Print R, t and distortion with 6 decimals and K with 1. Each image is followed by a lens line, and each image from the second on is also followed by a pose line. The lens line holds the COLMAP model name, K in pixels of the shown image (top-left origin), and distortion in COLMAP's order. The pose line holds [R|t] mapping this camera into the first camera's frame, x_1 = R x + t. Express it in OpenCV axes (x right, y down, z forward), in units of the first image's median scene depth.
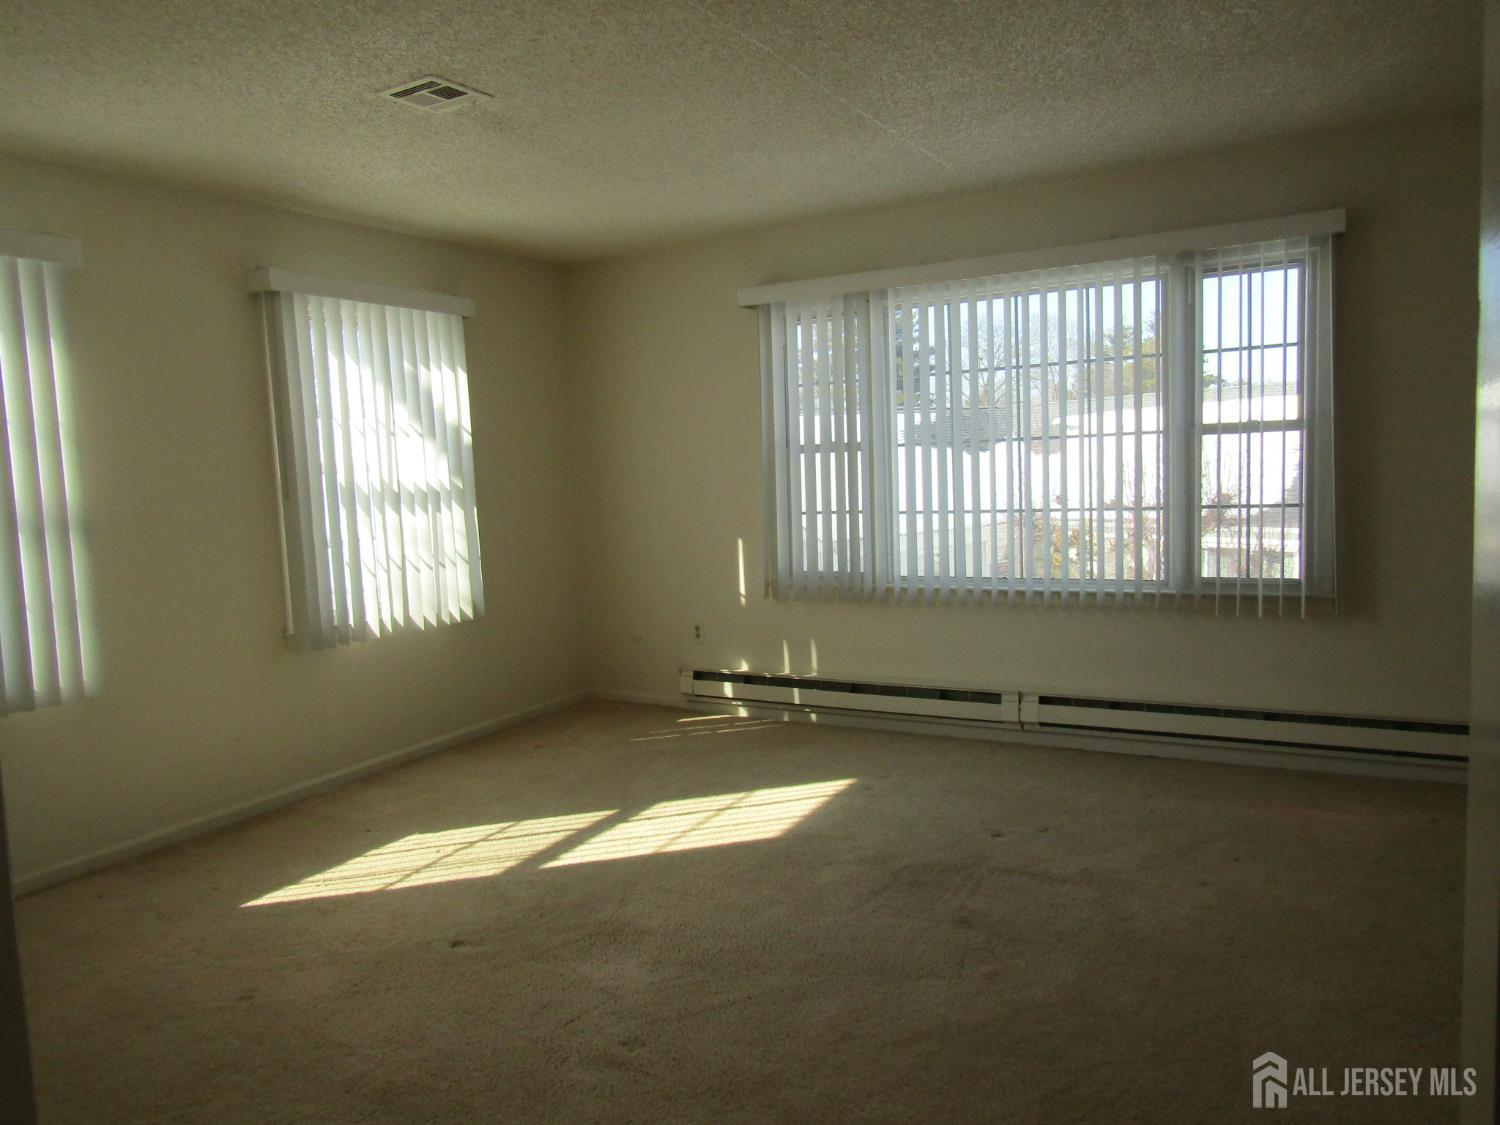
lens RADIAL K [[1068.7, 0, 750.0], [0, 1068.7, 562.5], [0, 0, 1]] dist [-0.007378, -0.001556]
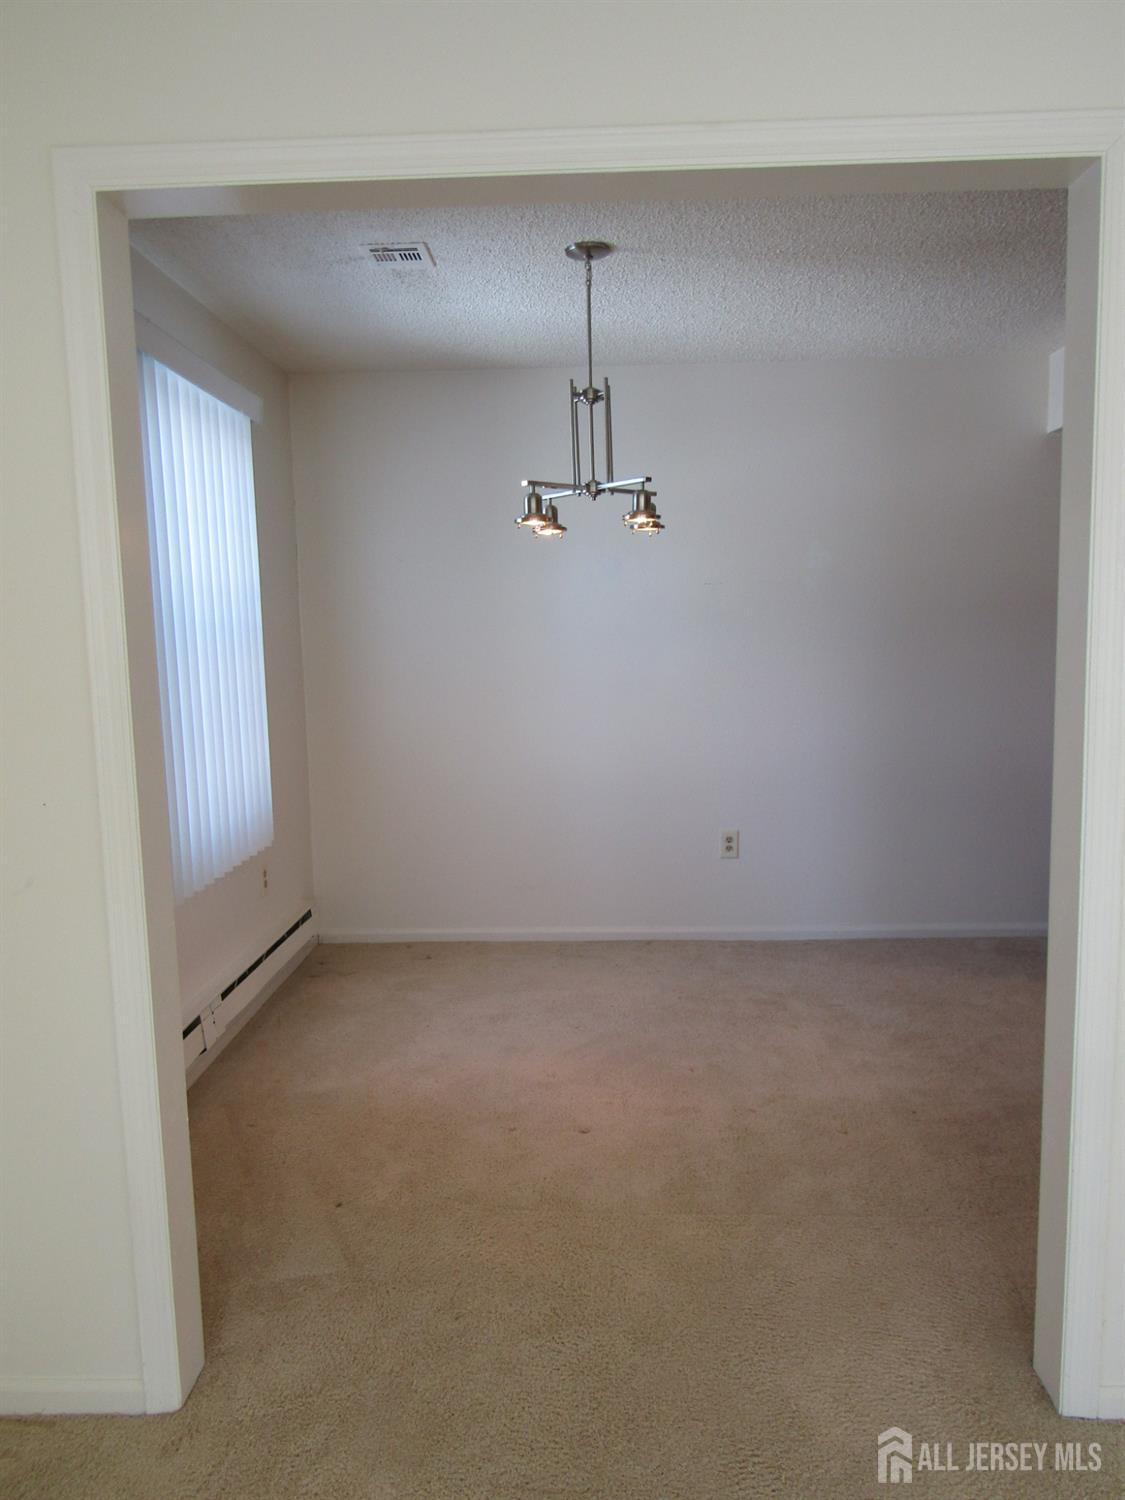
lens RADIAL K [[1068.7, 0, 562.5], [0, 1068.7, 750.0], [0, 0, 1]] dist [-0.007378, -0.001556]
pose [[-0.467252, -0.045544, 0.882950, -0.391081], [0.130729, 0.984136, 0.119944, -0.048245], [-0.874406, 0.171472, -0.453886, 0.658623]]
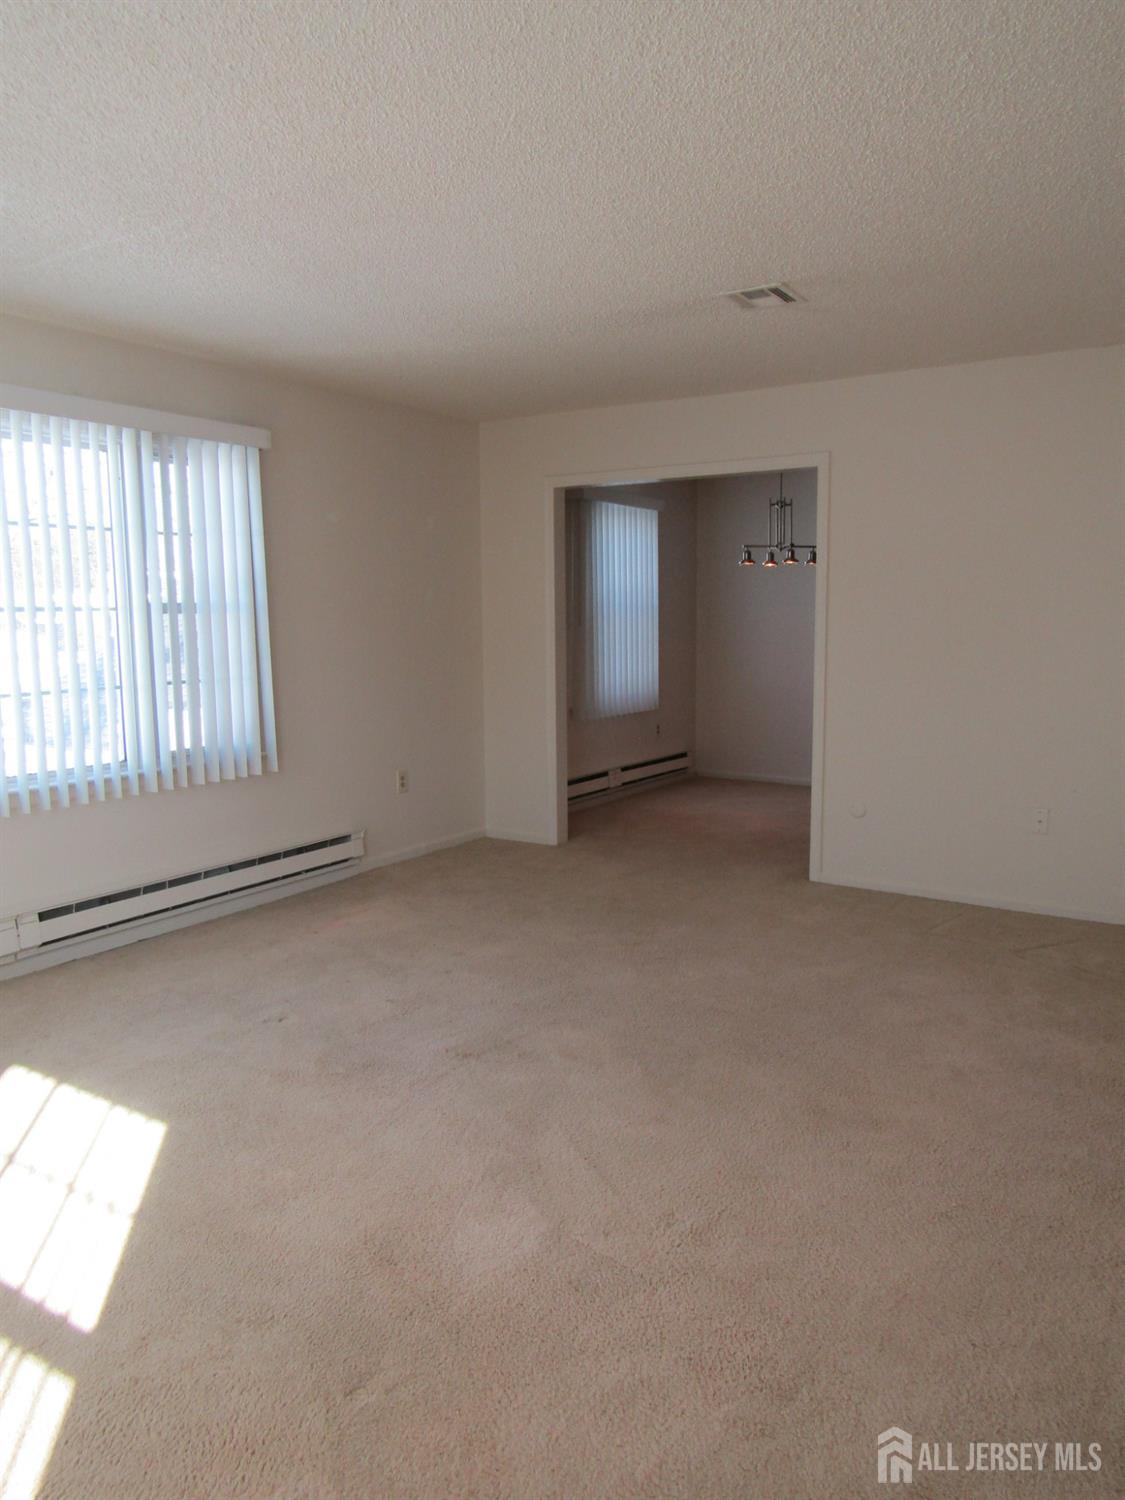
lens RADIAL K [[1068.7, 0, 562.5], [0, 1068.7, 750.0], [0, 0, 1]] dist [-0.007378, -0.001556]
pose [[0.062419, -0.083895, 0.994518, -0.653459], [0.102138, 0.991766, 0.077253, -0.032737], [-0.992810, 0.096756, 0.070474, 0.622067]]
